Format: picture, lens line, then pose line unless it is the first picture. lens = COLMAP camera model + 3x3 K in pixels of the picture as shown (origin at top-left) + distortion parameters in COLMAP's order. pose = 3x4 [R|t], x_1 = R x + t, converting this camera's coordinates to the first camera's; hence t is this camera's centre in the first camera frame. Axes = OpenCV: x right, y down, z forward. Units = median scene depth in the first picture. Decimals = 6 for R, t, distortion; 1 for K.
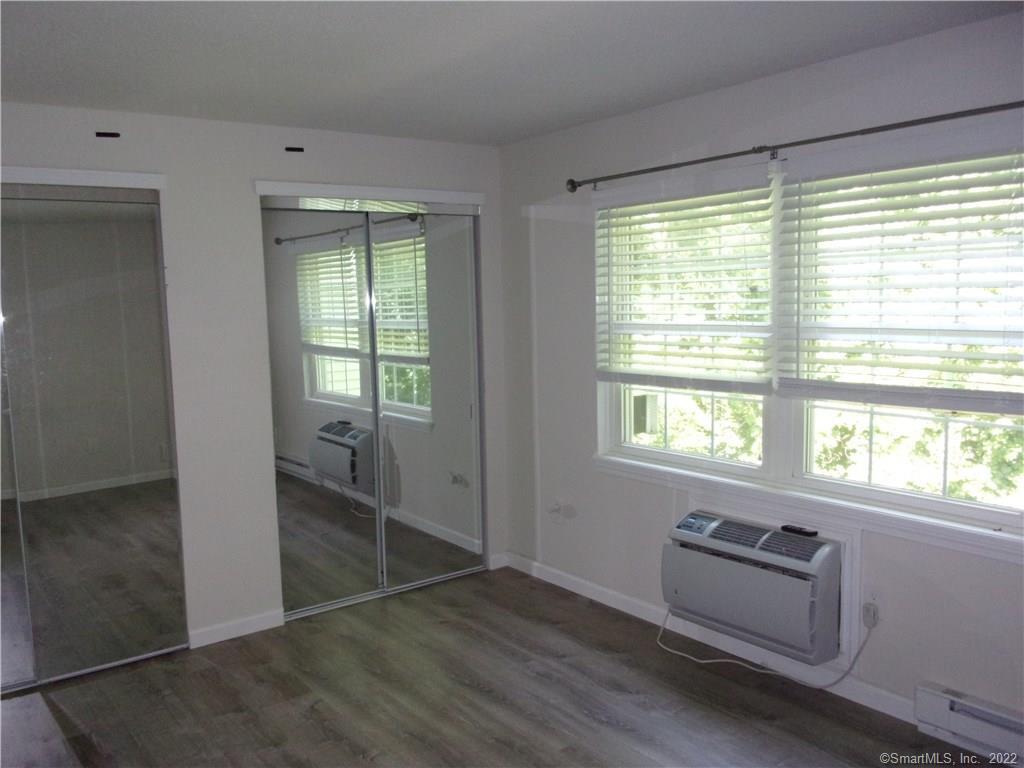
lens RADIAL K [[858.5, 0, 507.3], [0, 858.5, 388.2], [0, 0, 1]] dist [0.006731, -0.006279]
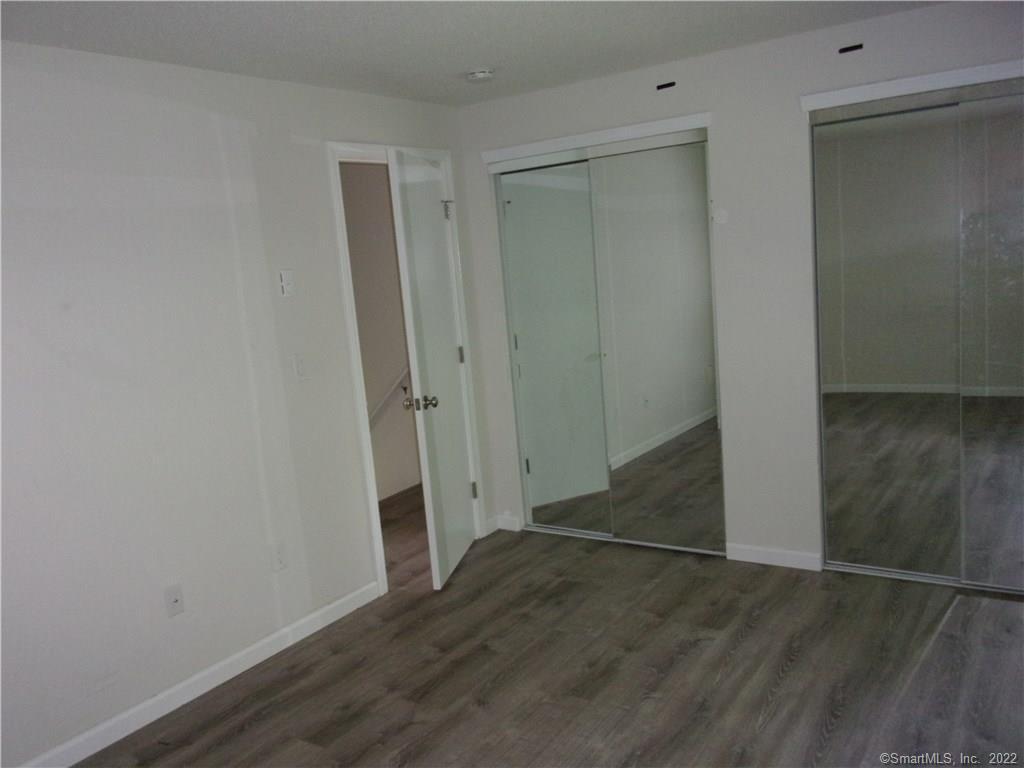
lens RADIAL K [[858.5, 0, 507.3], [0, 858.5, 388.2], [0, 0, 1]] dist [0.006731, -0.006279]
pose [[0.330150, 0.142116, -0.933169, 0.544812], [-0.026739, 0.989613, 0.141251, -0.056043], [0.943550, -0.021682, 0.330521, 0.412194]]
